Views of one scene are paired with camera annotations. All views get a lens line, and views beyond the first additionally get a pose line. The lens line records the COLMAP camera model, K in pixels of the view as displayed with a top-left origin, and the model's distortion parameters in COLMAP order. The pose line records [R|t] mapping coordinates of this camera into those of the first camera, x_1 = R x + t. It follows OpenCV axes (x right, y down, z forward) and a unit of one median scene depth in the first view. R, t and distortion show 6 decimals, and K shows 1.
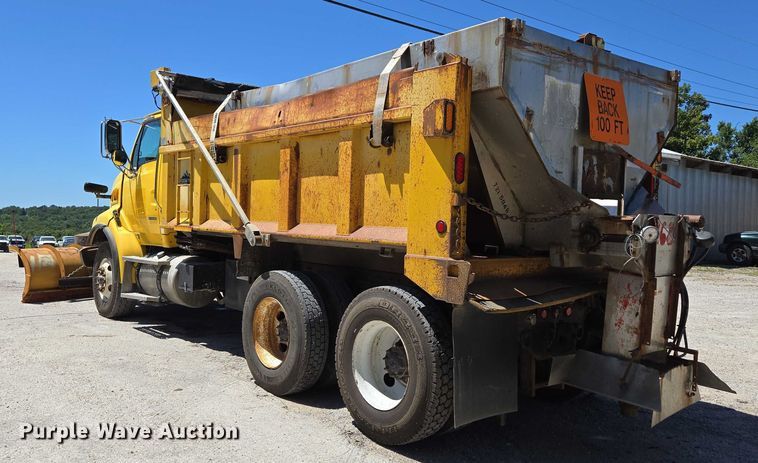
lens RADIAL K [[629.2, 0, 379.0], [0, 629.2, 231.5], [0, 0, 1]] dist [0.075482, 0.000284]
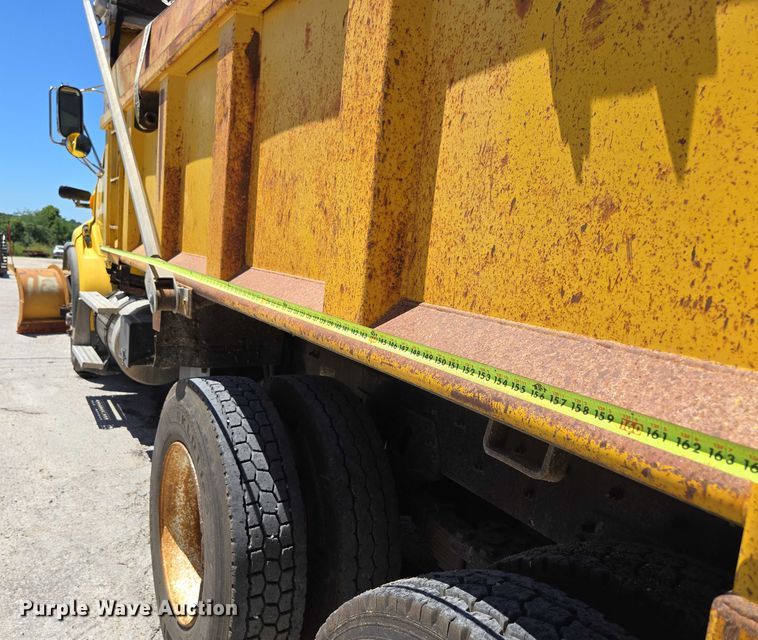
lens RADIAL K [[572.8, 0, 379.0], [0, 572.8, 320.0], [0, 0, 1]] dist [-0.001588, -0.000598]
pose [[0.990127, 0.079880, -0.115186, -0.013501], [-0.069015, 0.993042, 0.095419, -0.019021], [0.122006, -0.086527, 0.988750, 0.681606]]
